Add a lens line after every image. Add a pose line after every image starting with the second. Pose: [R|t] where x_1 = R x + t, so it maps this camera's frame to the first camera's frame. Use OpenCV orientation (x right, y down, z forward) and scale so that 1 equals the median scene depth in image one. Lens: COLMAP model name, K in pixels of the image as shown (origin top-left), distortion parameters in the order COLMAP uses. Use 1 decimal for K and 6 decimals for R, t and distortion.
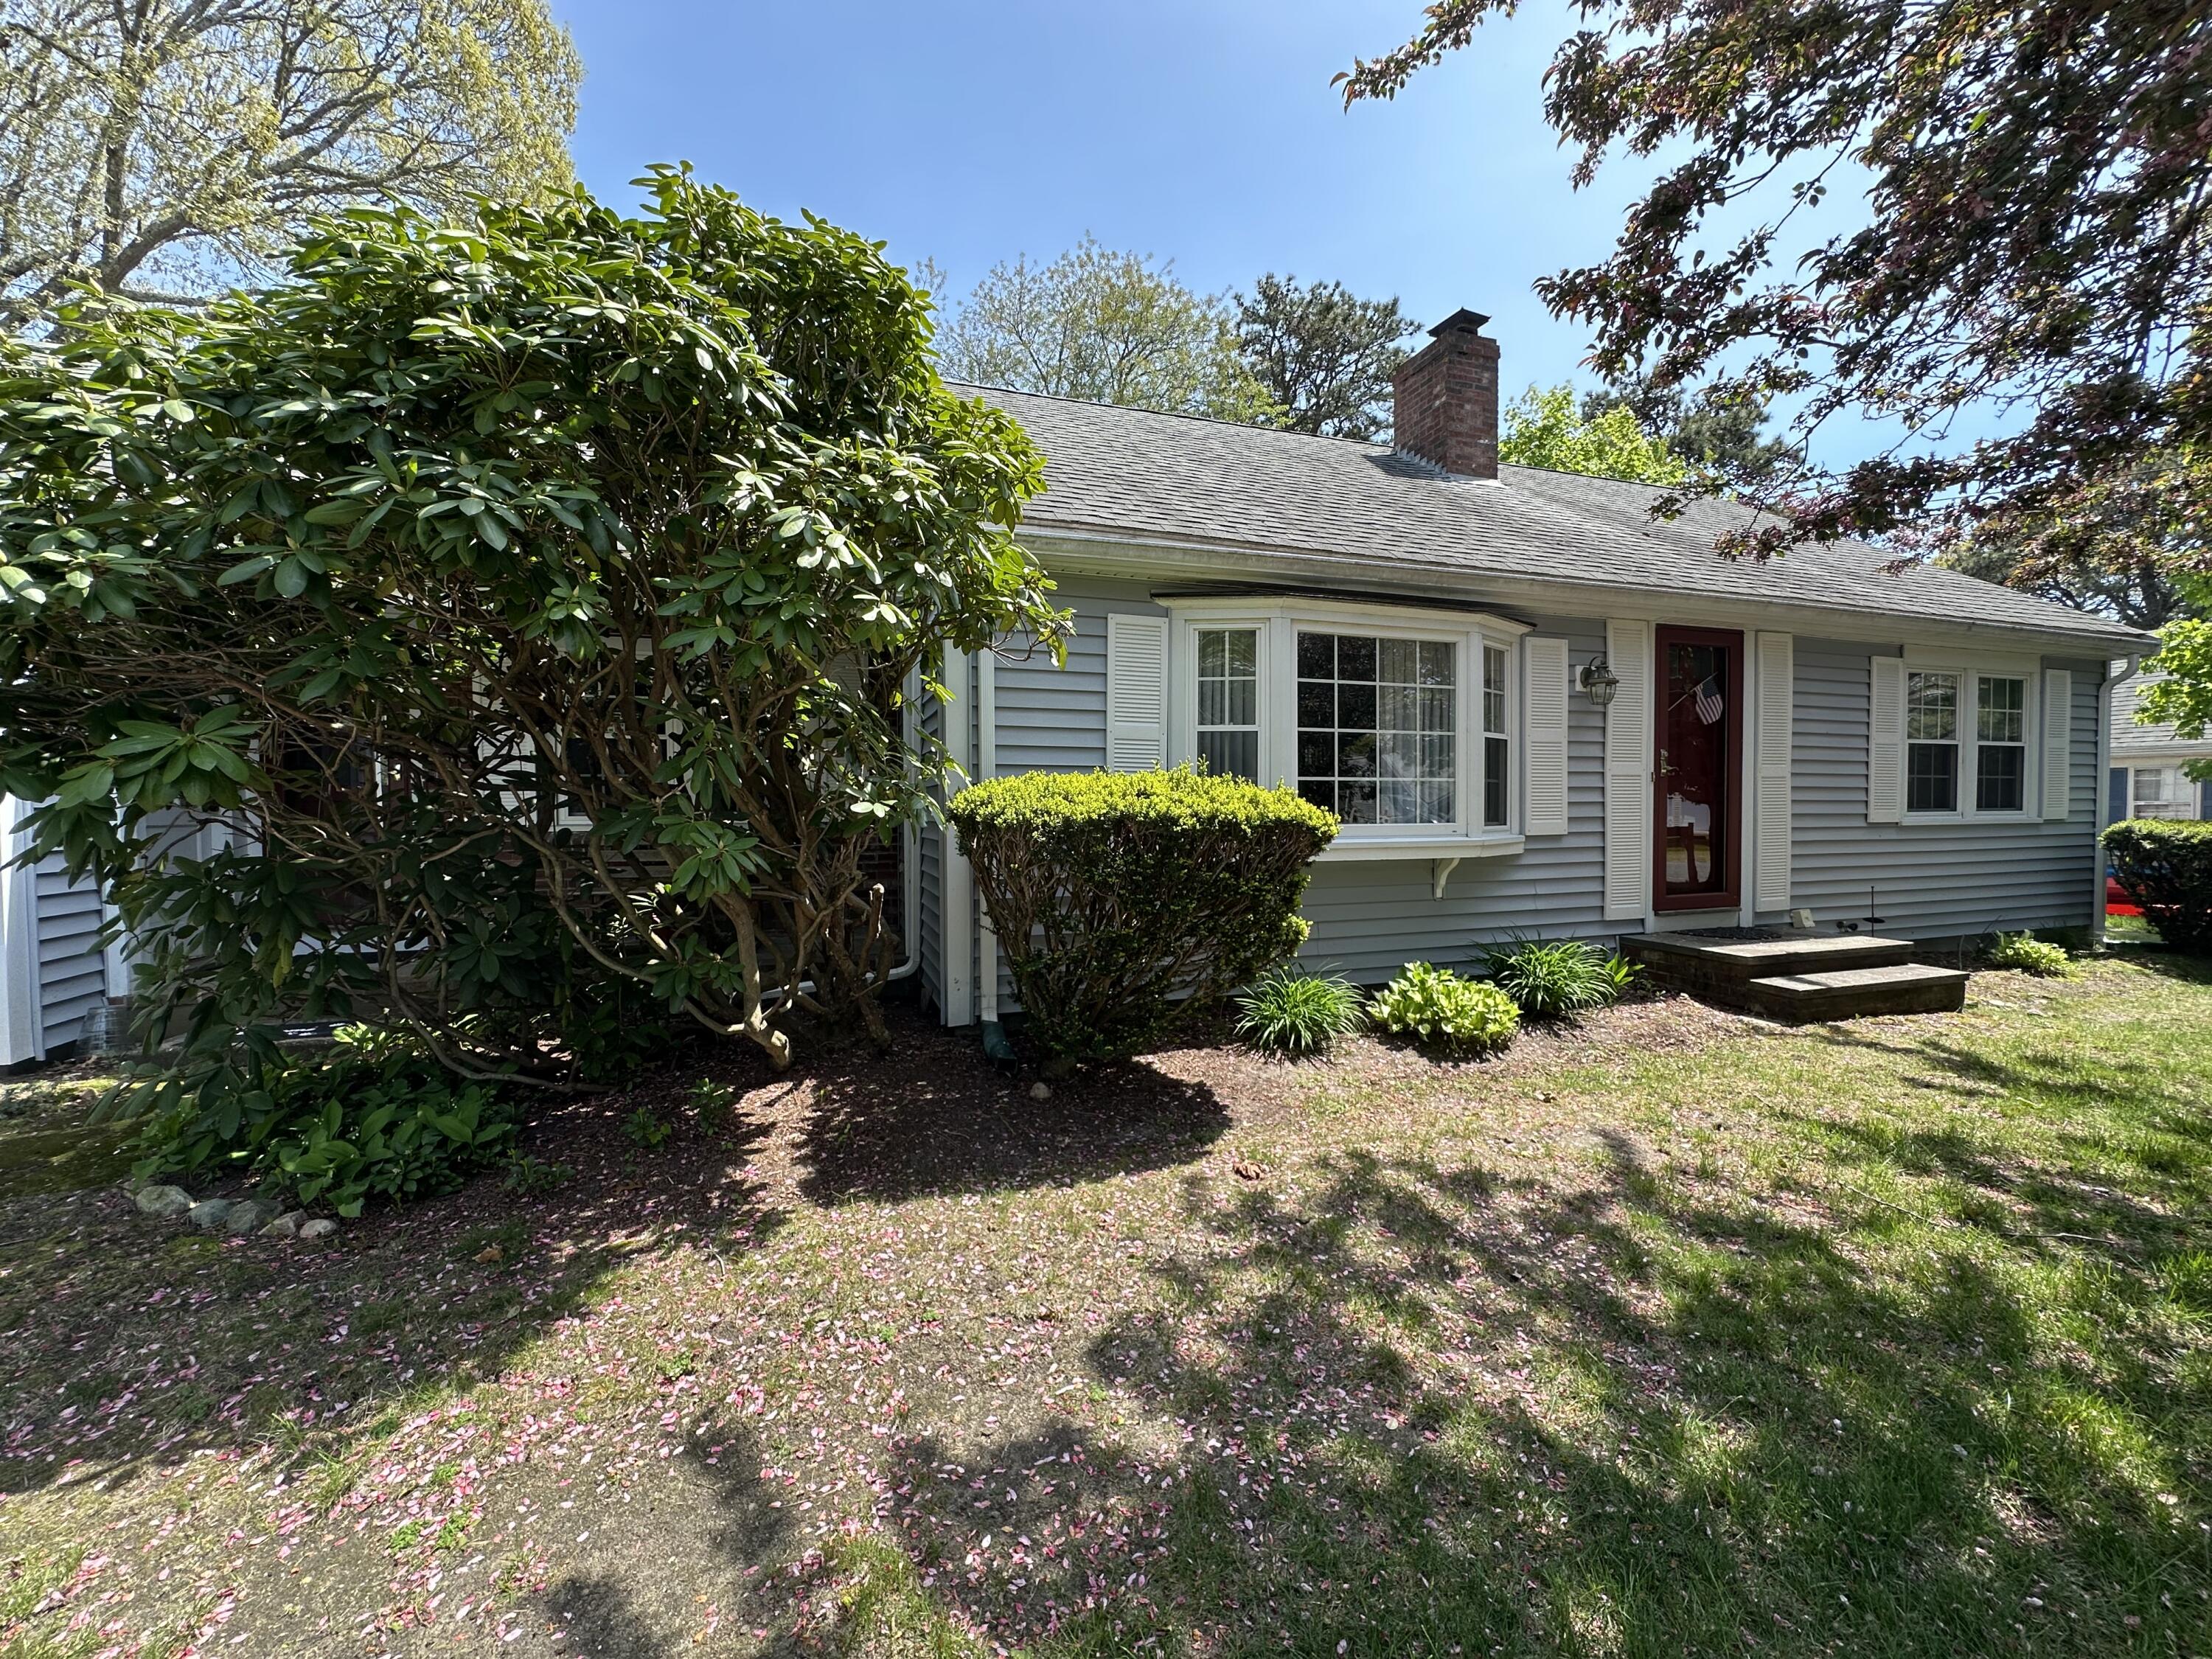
lens RADIAL K [[876.5, 0, 1106.0], [0, 876.5, 829.5], [0, 0, 1]] dist [-0.003647, -0.000604]
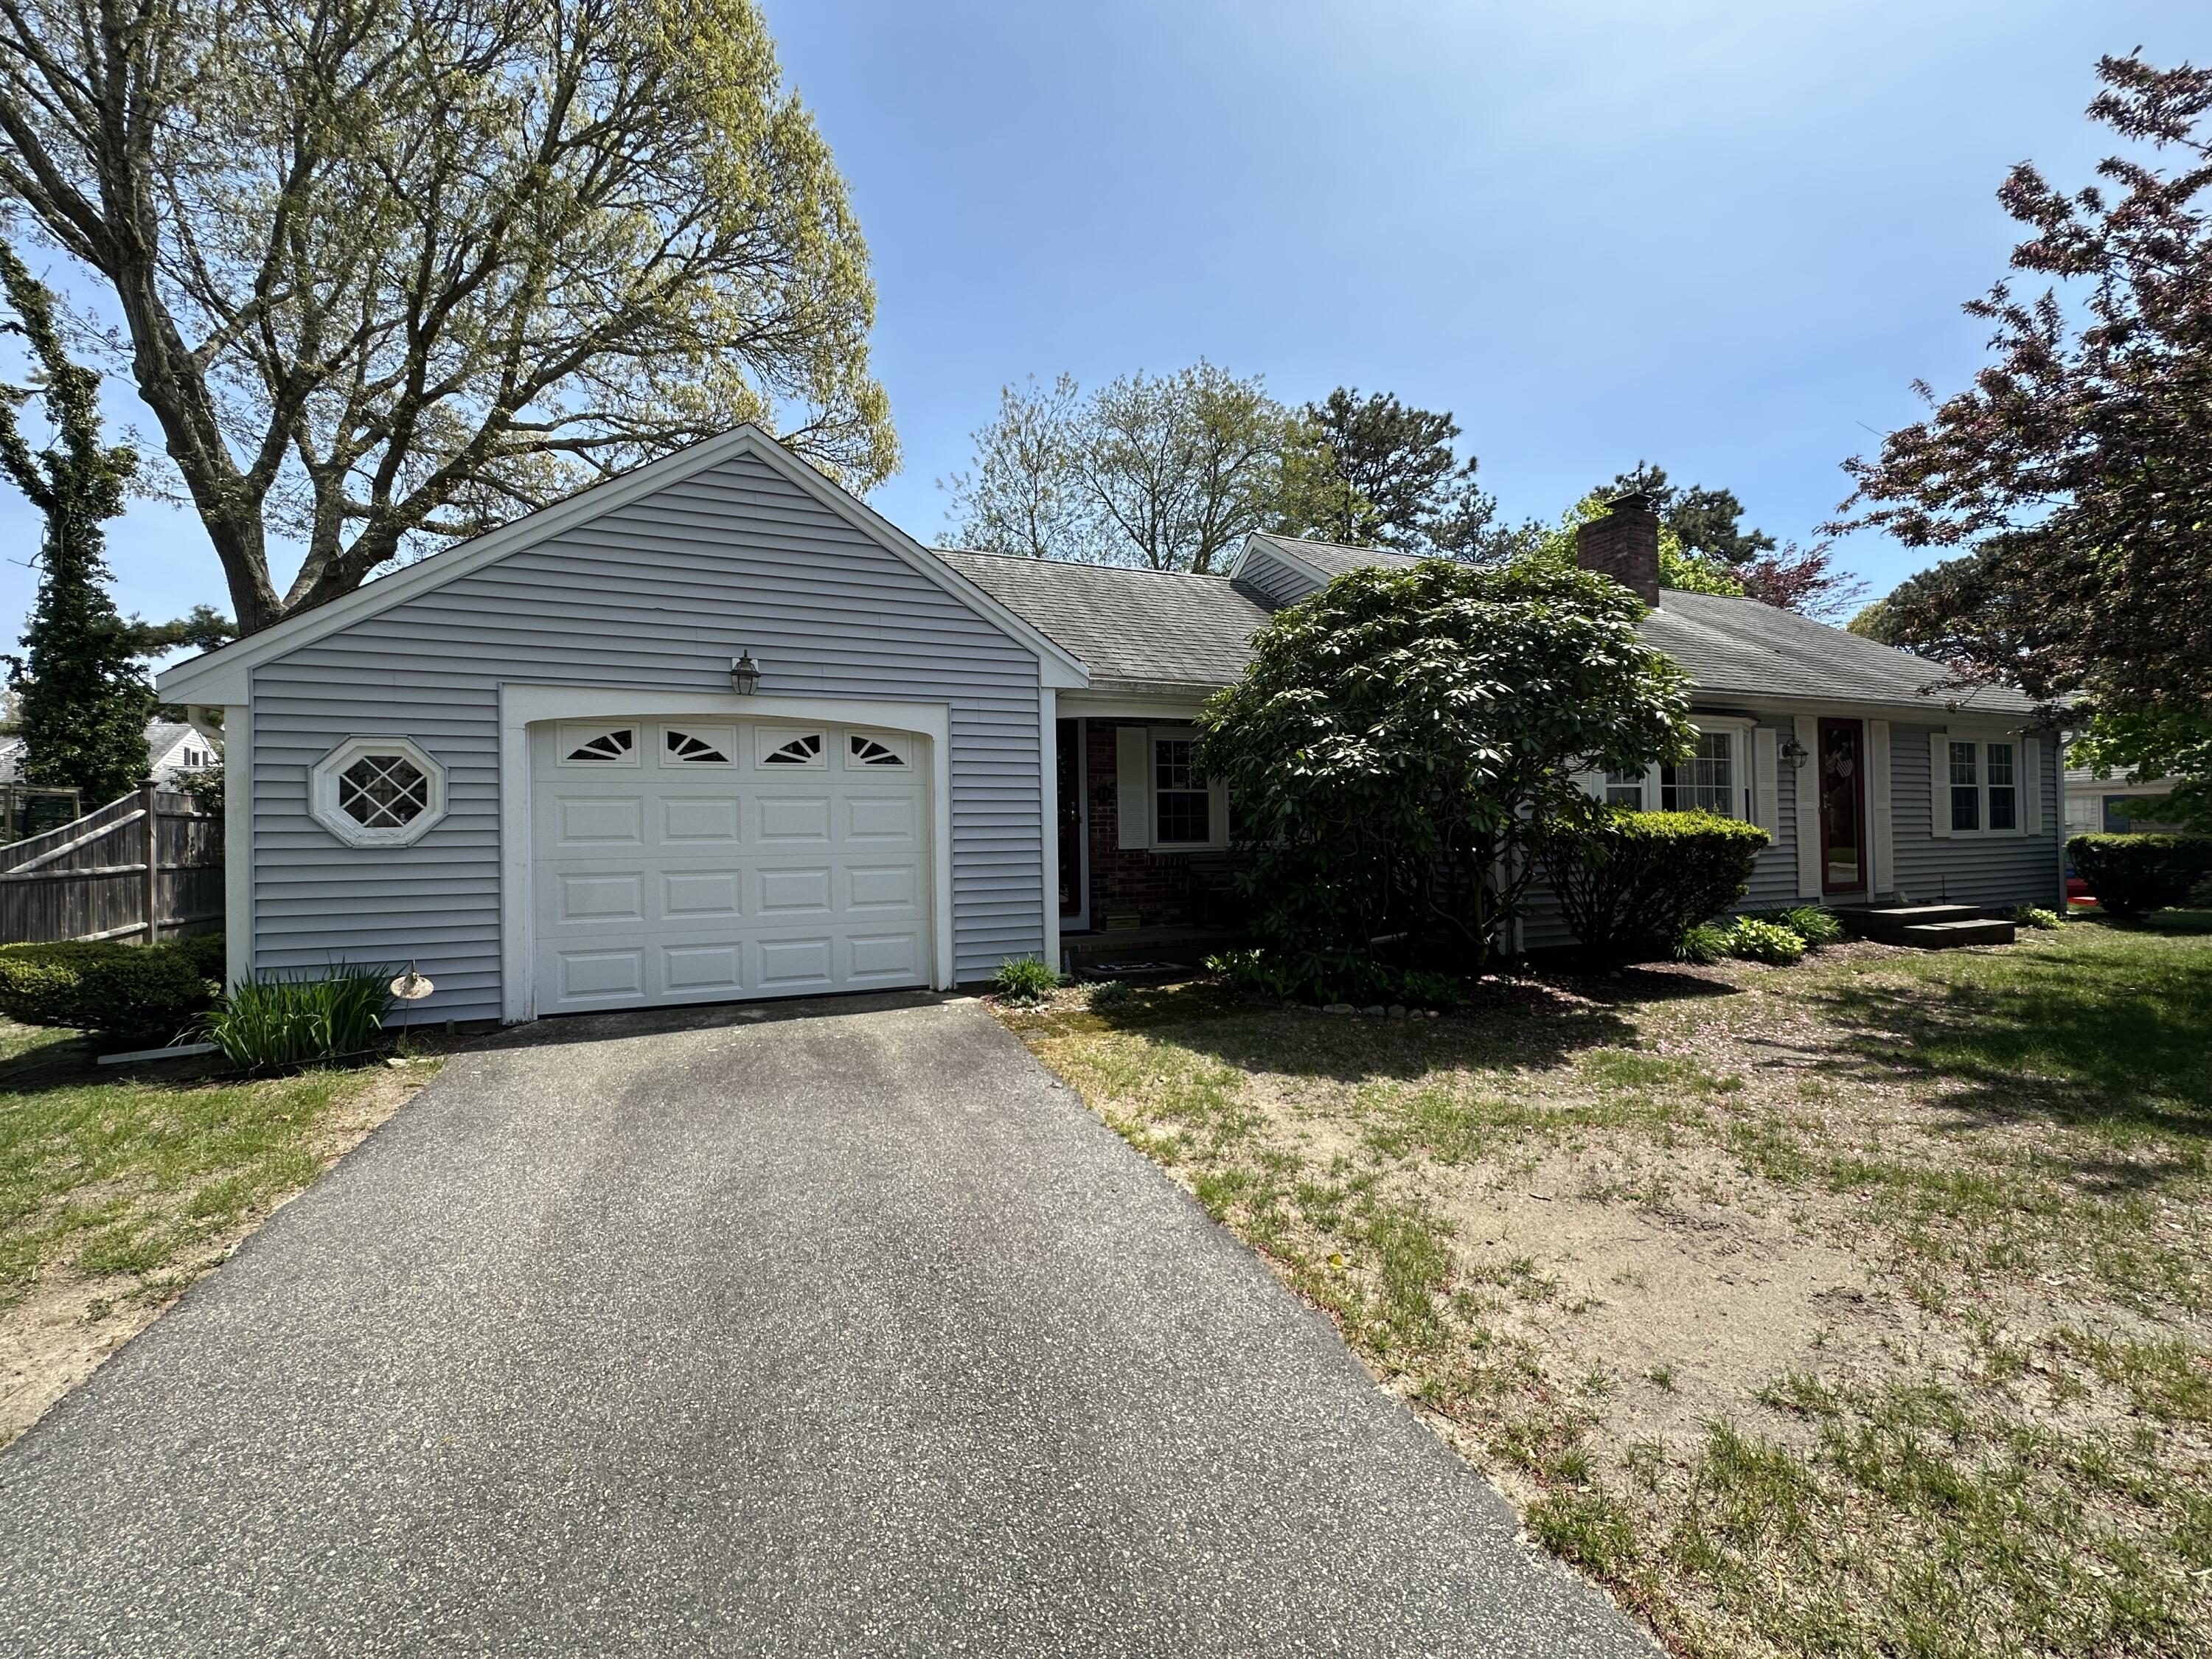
lens RADIAL K [[876.5, 0, 1106.0], [0, 876.5, 829.5], [0, 0, 1]] dist [-0.003647, -0.000604]
pose [[0.997934, -0.011660, 0.063178, -0.743298], [0.014034, 0.999207, -0.037258, 0.016129], [-0.062694, 0.038068, 0.997307, -0.500904]]
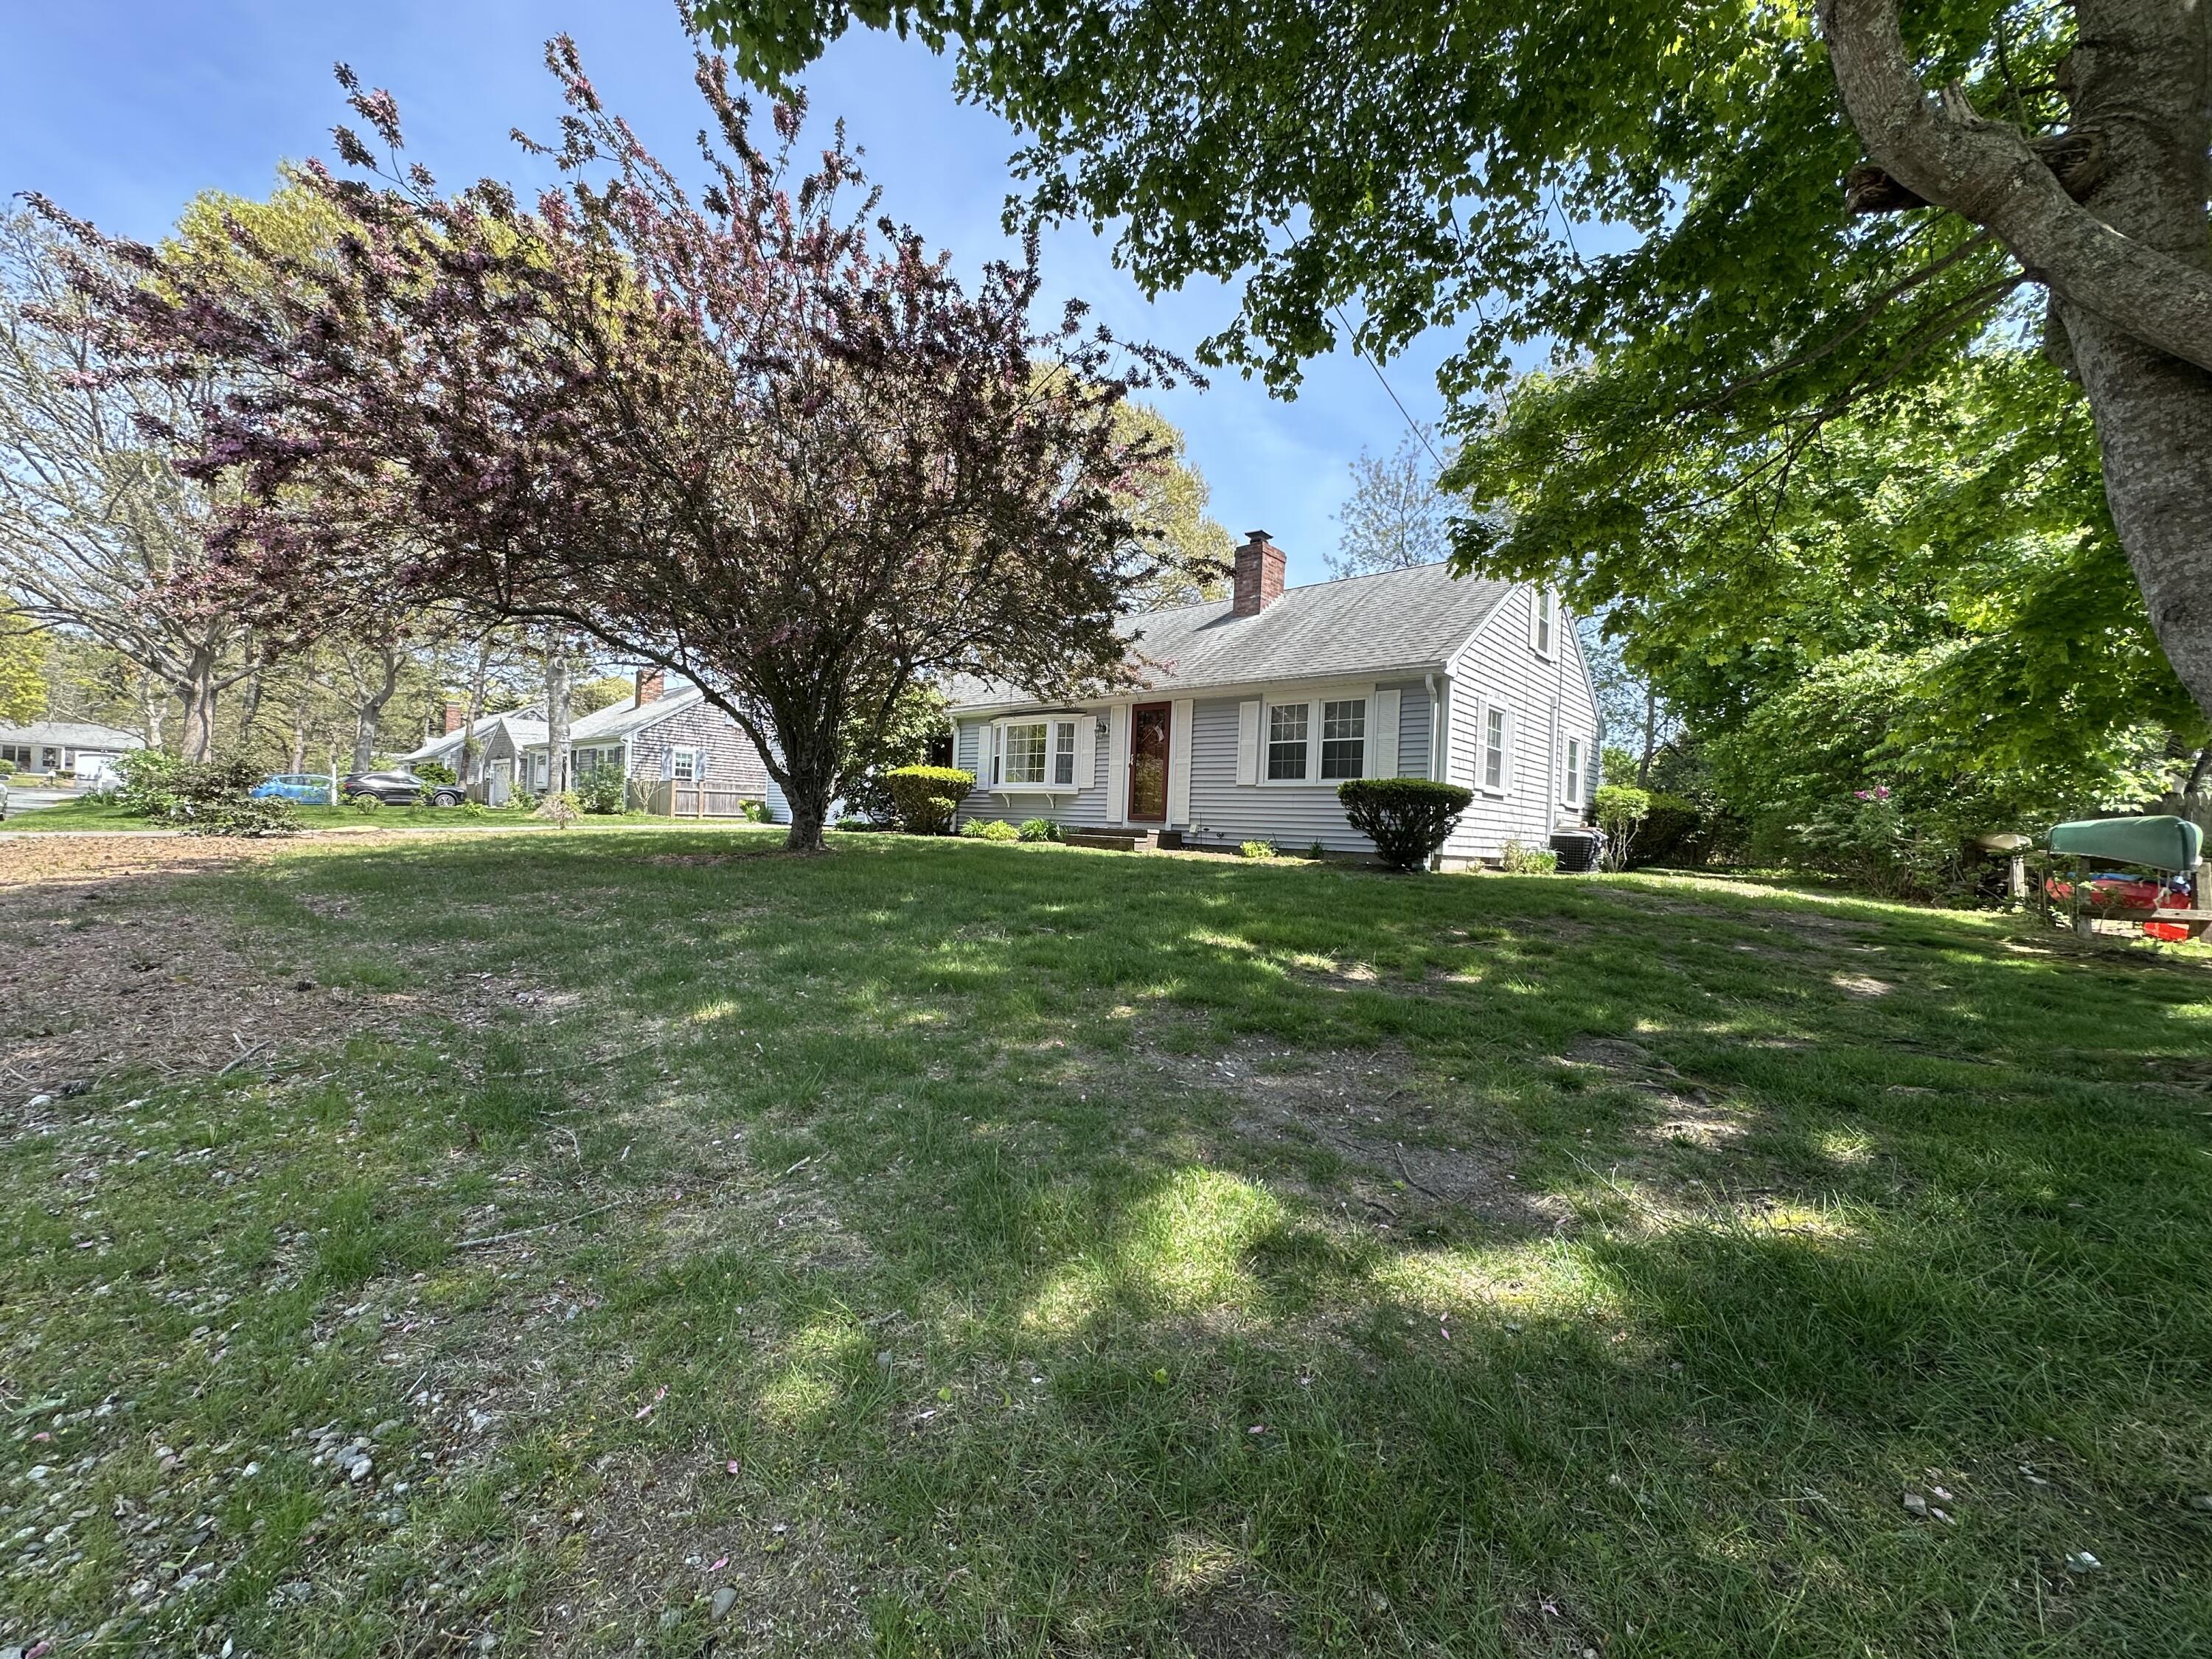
lens RADIAL K [[876.5, 0, 1106.0], [0, 876.5, 829.5], [0, 0, 1]] dist [-0.003647, -0.000604]
pose [[0.488247, 0.025039, -0.872346, 2.544283], [-0.067558, 0.997673, -0.009176, 0.136462], [0.870086, 0.063414, 0.488803, -0.244468]]
